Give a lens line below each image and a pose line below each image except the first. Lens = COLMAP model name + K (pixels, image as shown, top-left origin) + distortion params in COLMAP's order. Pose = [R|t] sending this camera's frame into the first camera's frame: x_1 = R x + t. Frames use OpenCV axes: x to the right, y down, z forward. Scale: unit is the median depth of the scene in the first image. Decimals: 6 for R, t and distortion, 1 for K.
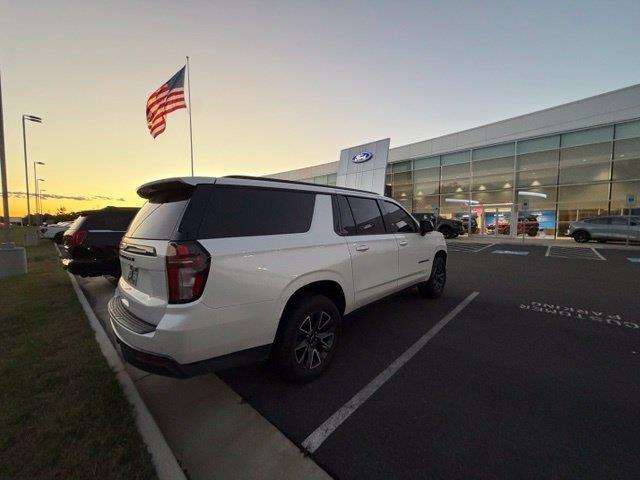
lens RADIAL K [[261.5, 0, 320.0], [0, 261.5, 240.0], [0, 0, 1]] dist [-0.001287, -0.000389]
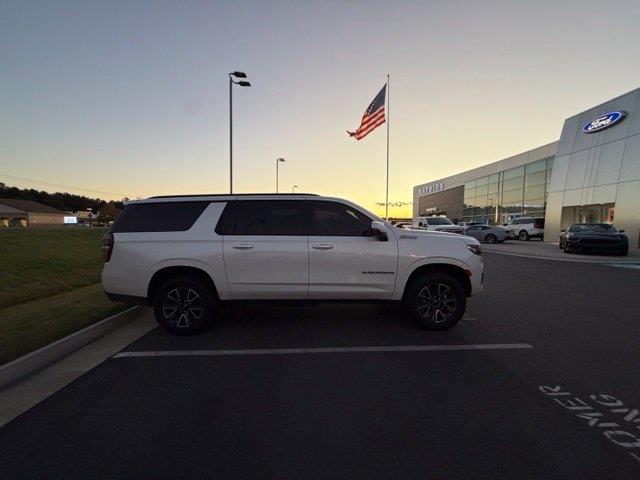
lens RADIAL K [[257.8, 0, 320.0], [0, 257.8, 240.0], [0, 0, 1]] dist [0.000328, 0.000278]
pose [[0.675221, 0.043339, -0.736342, 1.005921], [-0.047393, 0.998759, 0.015324, -0.024717], [0.736092, 0.024550, 0.676436, 0.401380]]
